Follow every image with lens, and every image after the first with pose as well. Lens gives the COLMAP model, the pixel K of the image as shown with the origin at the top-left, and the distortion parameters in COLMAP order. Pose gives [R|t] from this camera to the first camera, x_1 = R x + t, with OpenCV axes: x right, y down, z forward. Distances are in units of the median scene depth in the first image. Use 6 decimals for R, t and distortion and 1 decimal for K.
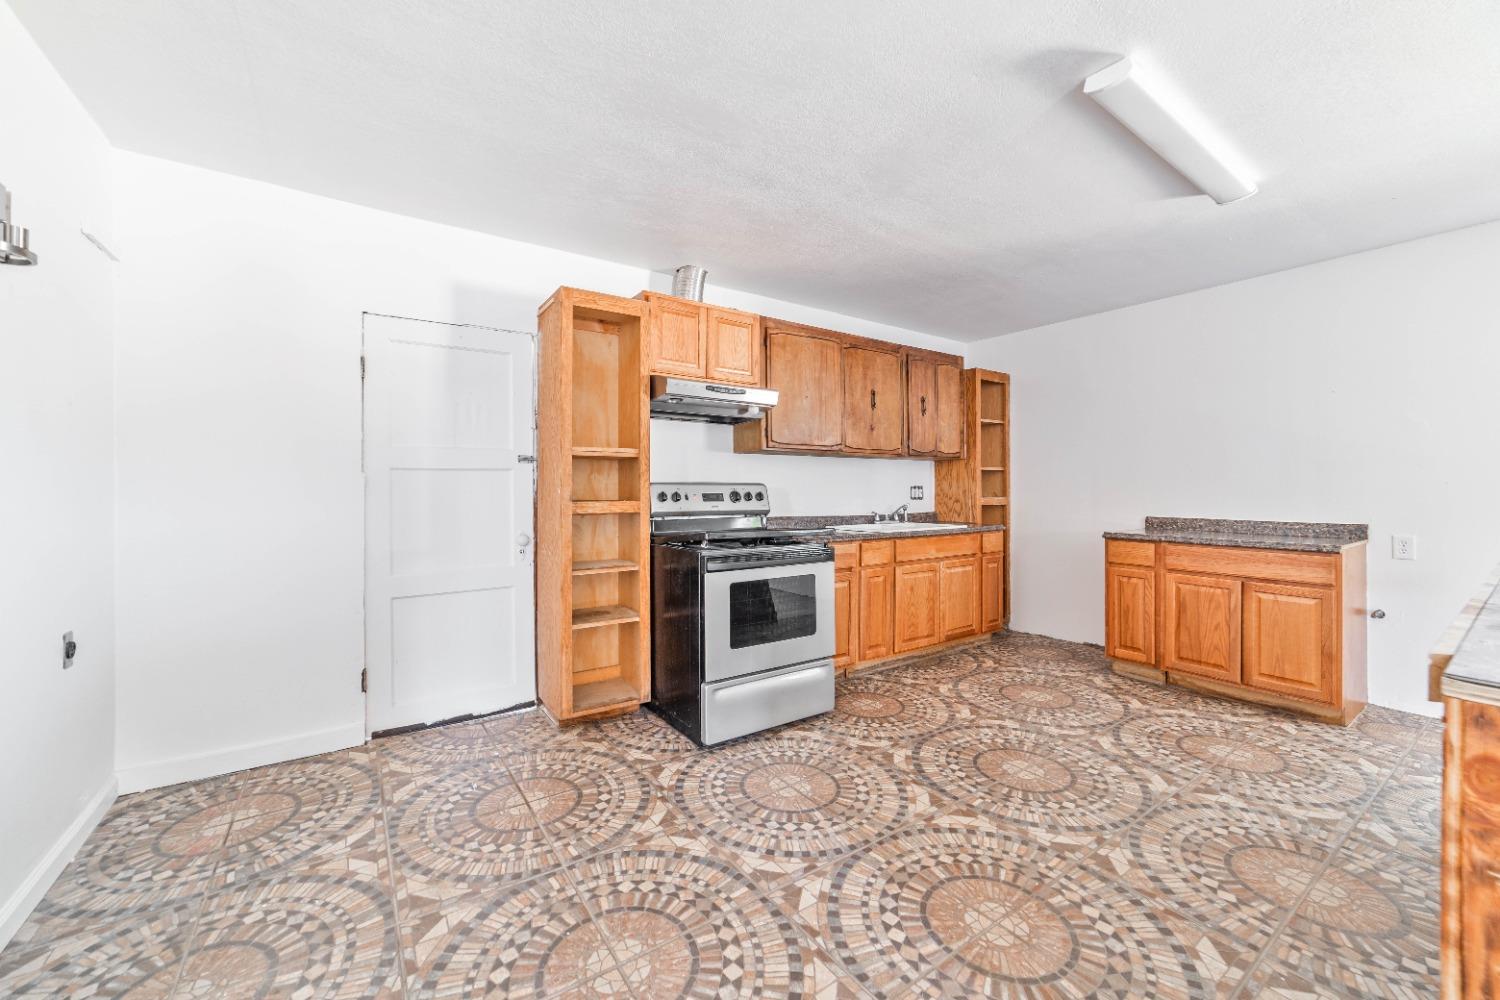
lens RADIAL K [[579.2, 0, 750.7], [0, 579.2, 493.4], [0, 0, 1]] dist [-0.020562, 0.005695]
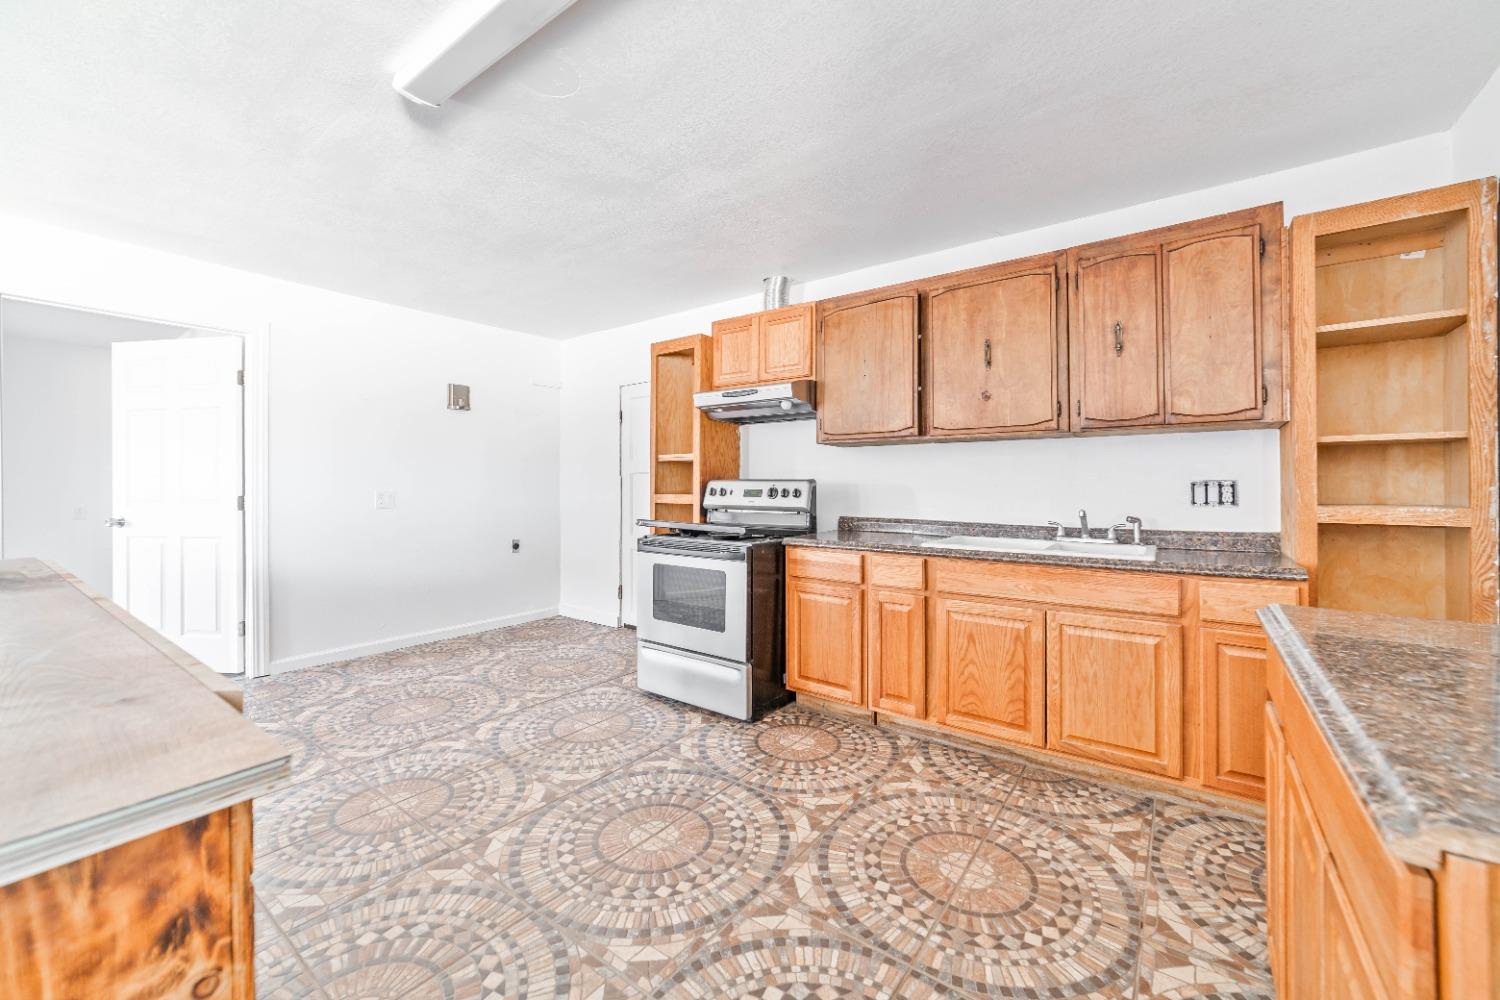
lens RADIAL K [[579.2, 0, 750.7], [0, 579.2, 493.4], [0, 0, 1]] dist [-0.020562, 0.005695]
pose [[0.335329, 0.012769, -0.942014, 0.947557], [-0.010388, 0.999897, 0.009856, -0.003272], [0.942044, 0.006481, 0.335427, 0.639329]]
